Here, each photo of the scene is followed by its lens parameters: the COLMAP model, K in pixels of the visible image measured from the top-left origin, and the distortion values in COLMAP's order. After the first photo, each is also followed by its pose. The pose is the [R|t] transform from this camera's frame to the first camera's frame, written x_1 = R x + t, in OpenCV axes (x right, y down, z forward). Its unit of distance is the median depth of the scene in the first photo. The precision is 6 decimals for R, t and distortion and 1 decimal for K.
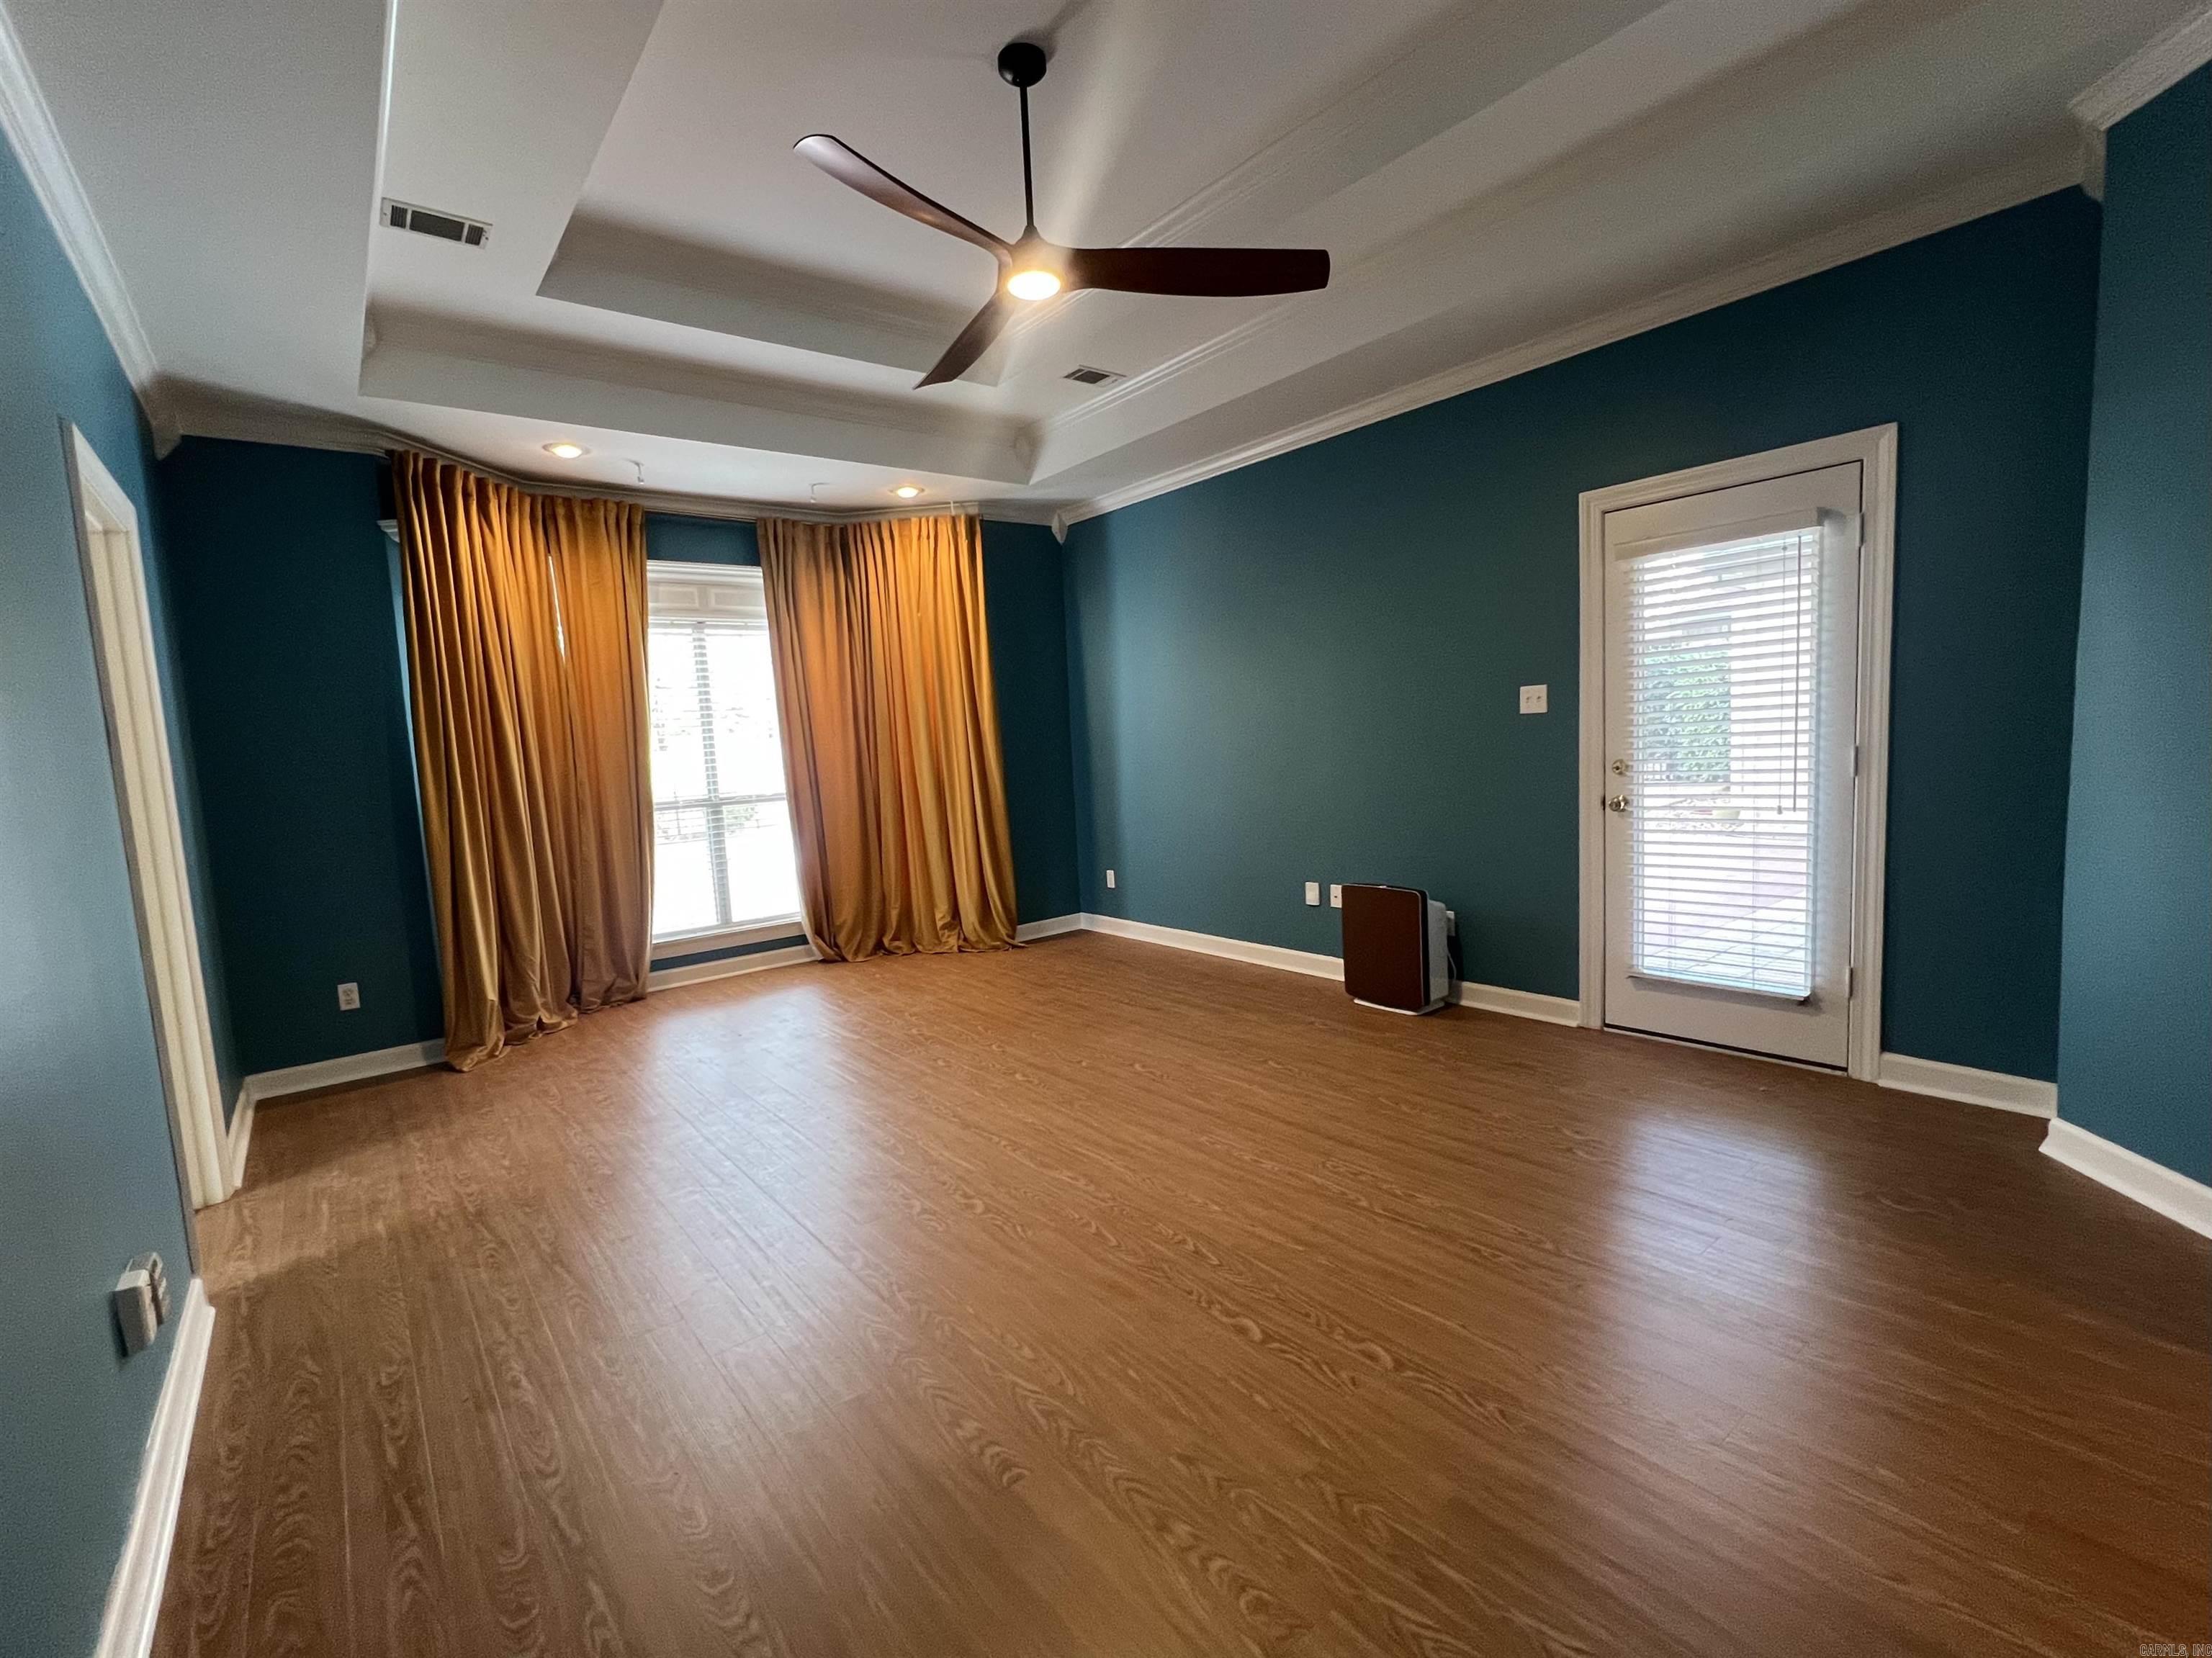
lens RADIAL K [[937.3, 0, 1088.7], [0, 937.3, 833.4], [0, 0, 1]] dist [-0.001894, -0.000654]
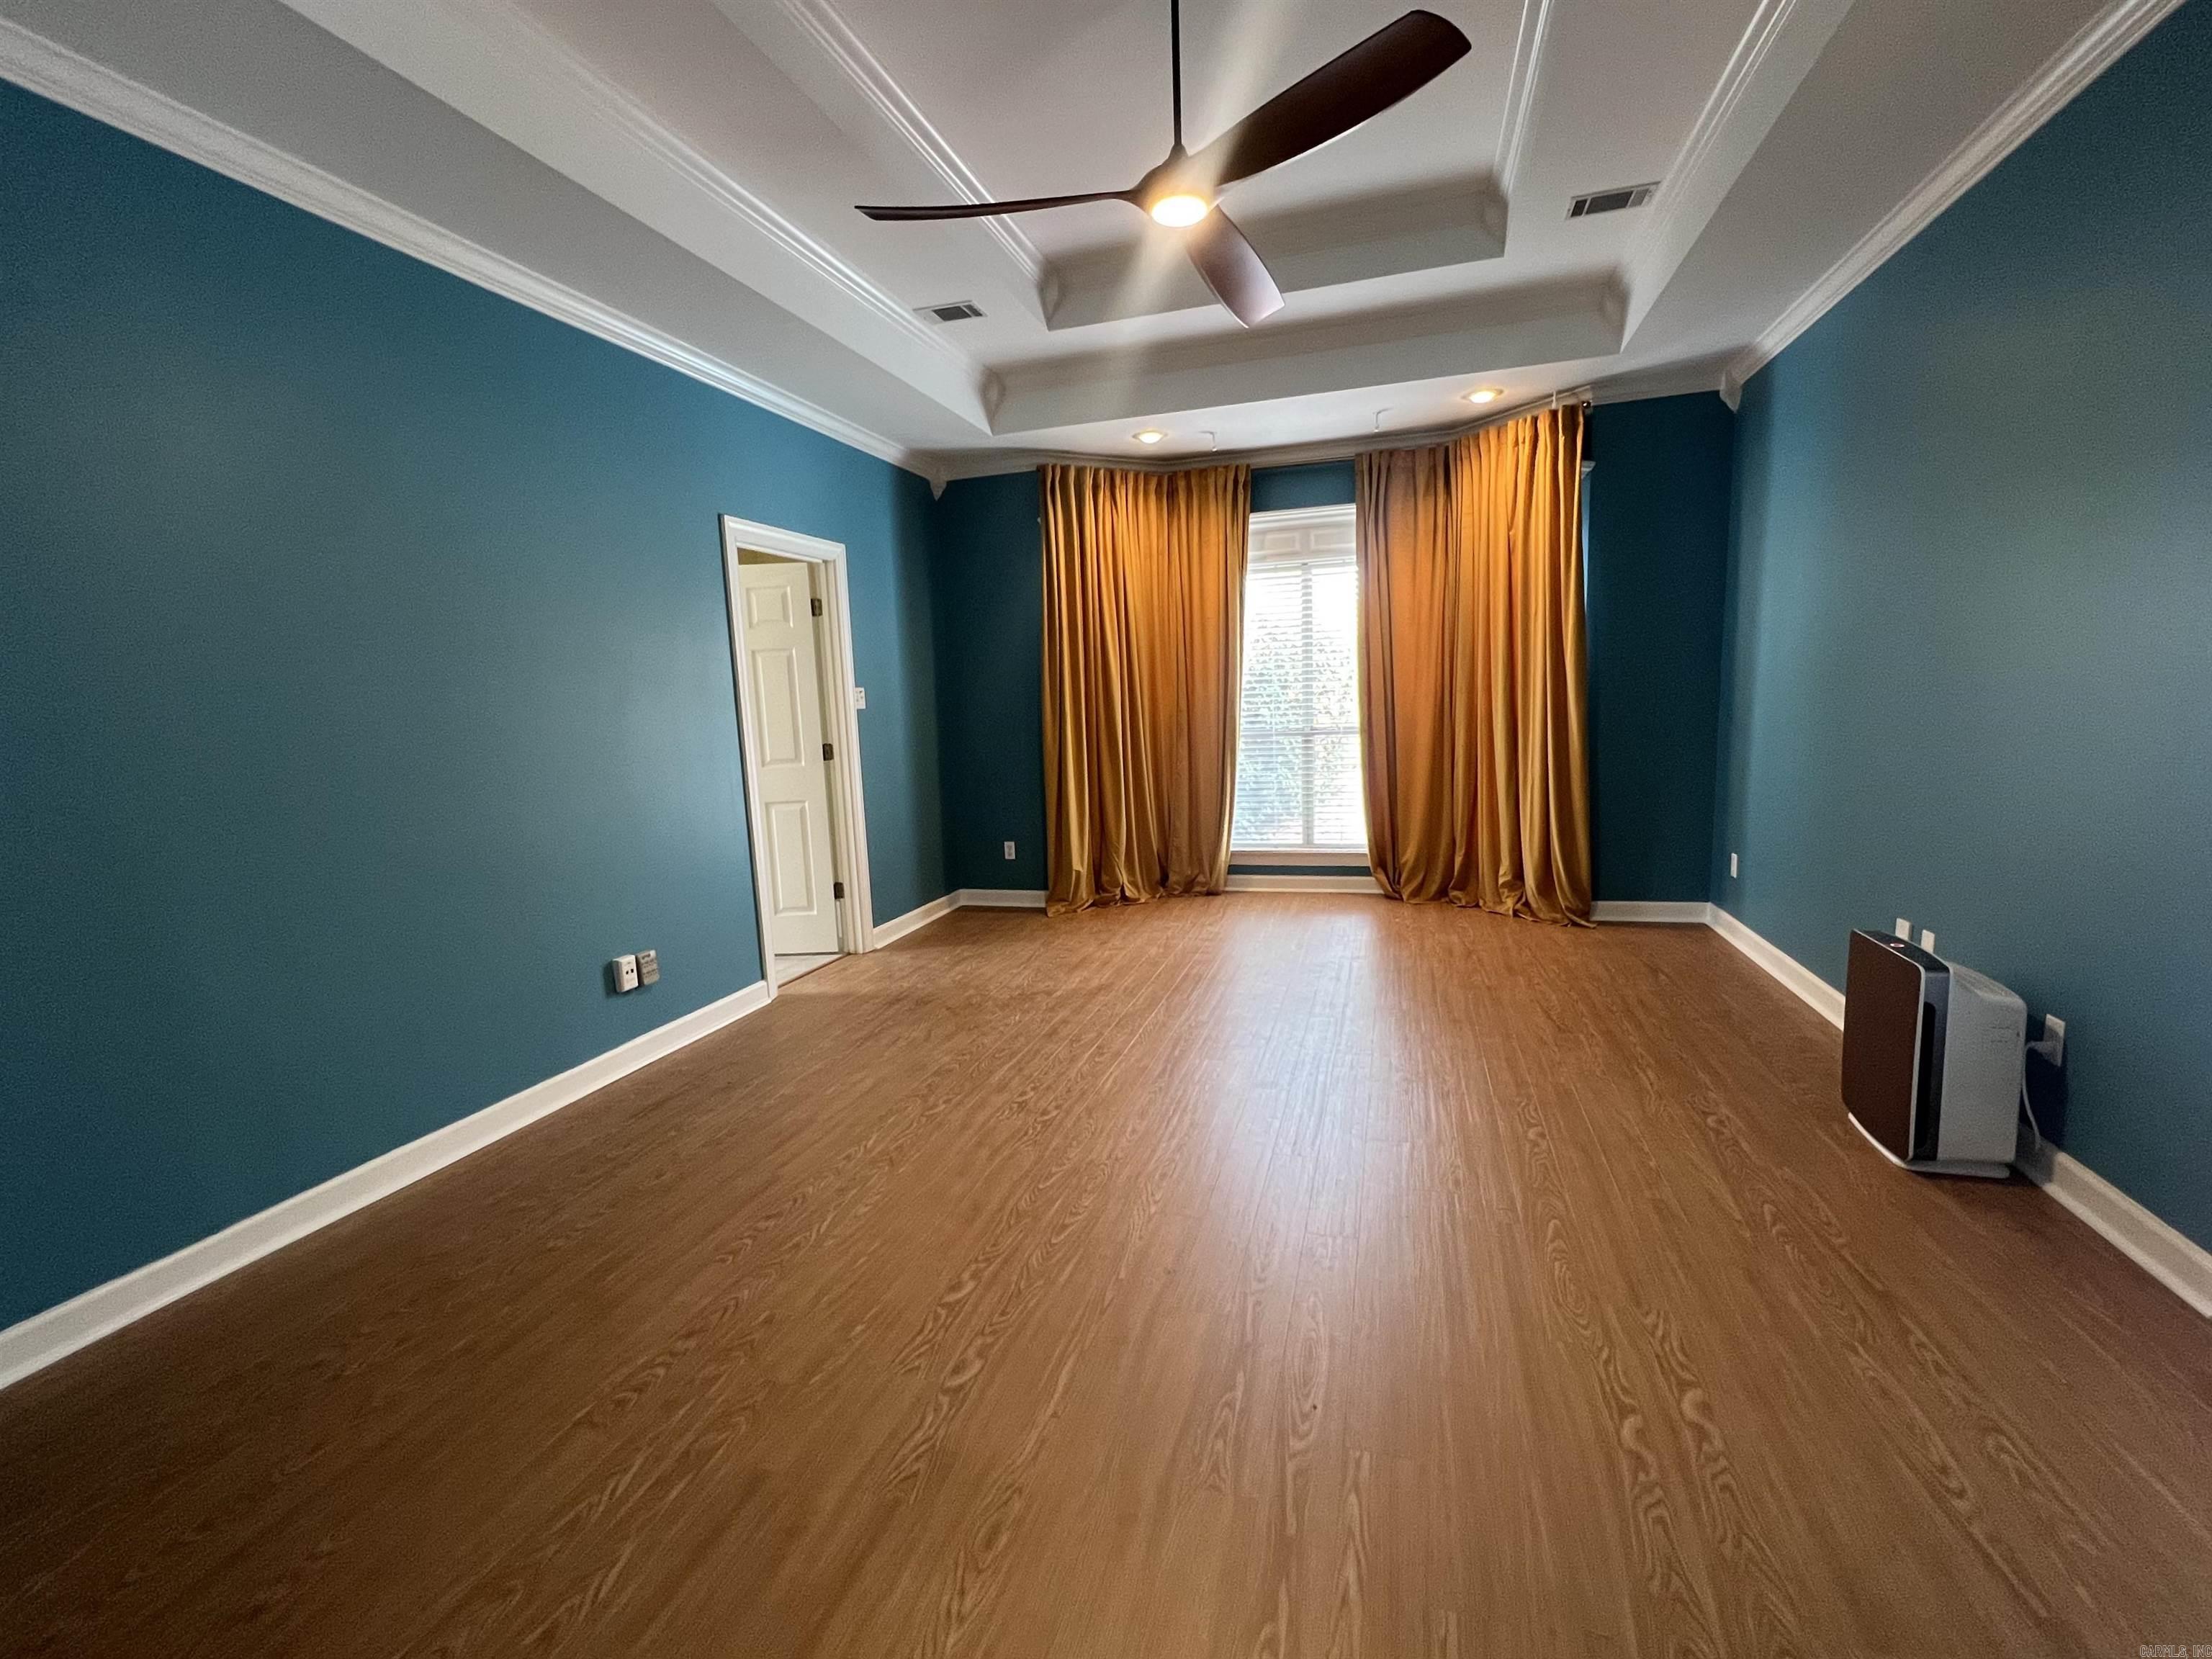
lens RADIAL K [[937.4, 0, 1138.7], [0, 937.4, 828.3], [0, 0, 1]] dist [-0.001894, -0.000654]
pose [[0.602392, 0.140456, -0.785745, 0.378387], [-0.073953, 0.989983, 0.120268, -0.041567], [0.794767, -0.014340, 0.606745, 0.198710]]
